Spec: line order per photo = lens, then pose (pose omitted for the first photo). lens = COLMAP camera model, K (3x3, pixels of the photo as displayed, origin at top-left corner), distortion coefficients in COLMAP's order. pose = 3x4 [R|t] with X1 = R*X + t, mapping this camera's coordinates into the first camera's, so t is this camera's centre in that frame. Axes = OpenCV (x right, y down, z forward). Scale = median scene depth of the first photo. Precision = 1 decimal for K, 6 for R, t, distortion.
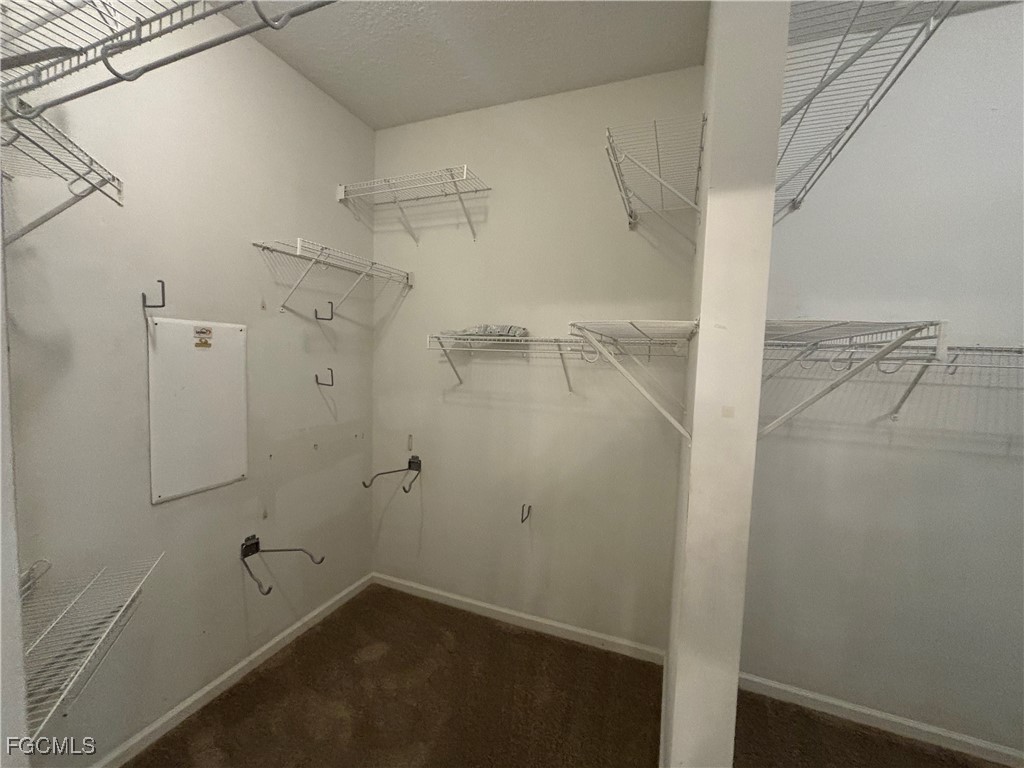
lens RADIAL K [[414.2, 0, 509.9], [0, 414.2, 384.2], [0, 0, 1]] dist [0.000658, -0.000254]
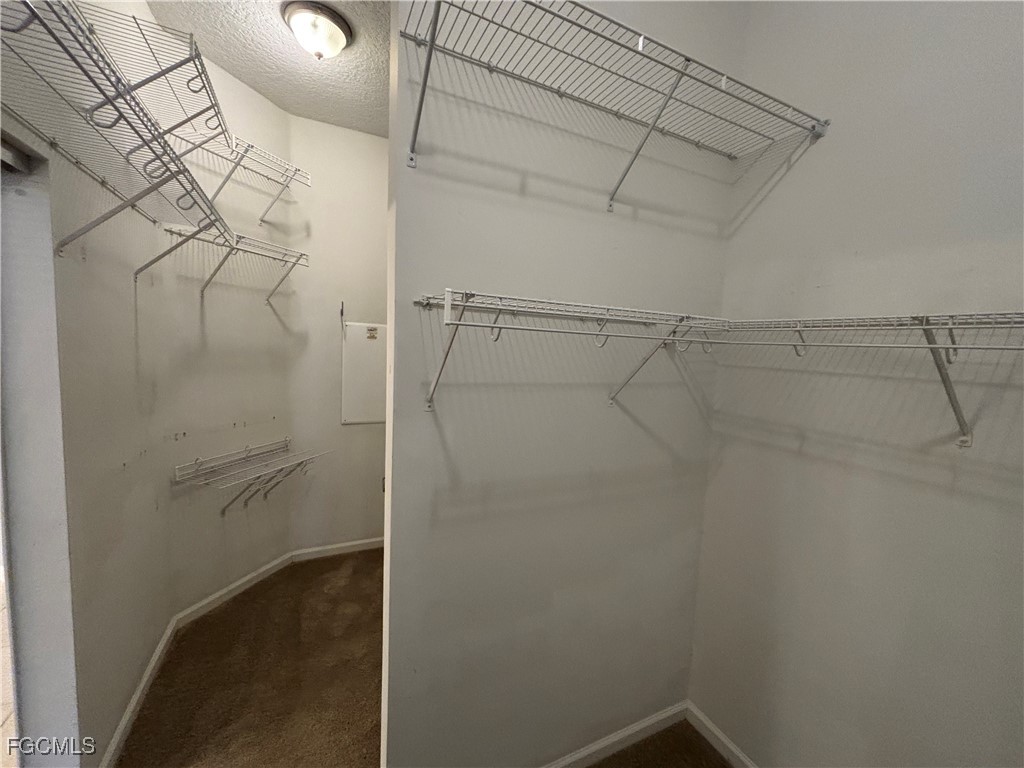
lens RADIAL K [[414.2, 0, 509.9], [0, 414.2, 384.2], [0, 0, 1]] dist [0.000658, -0.000254]
pose [[0.740002, 0.060485, -0.669879, 0.838325], [-0.067059, 0.997621, 0.015999, 0.031774], [0.669253, 0.033082, 0.742298, 0.123592]]
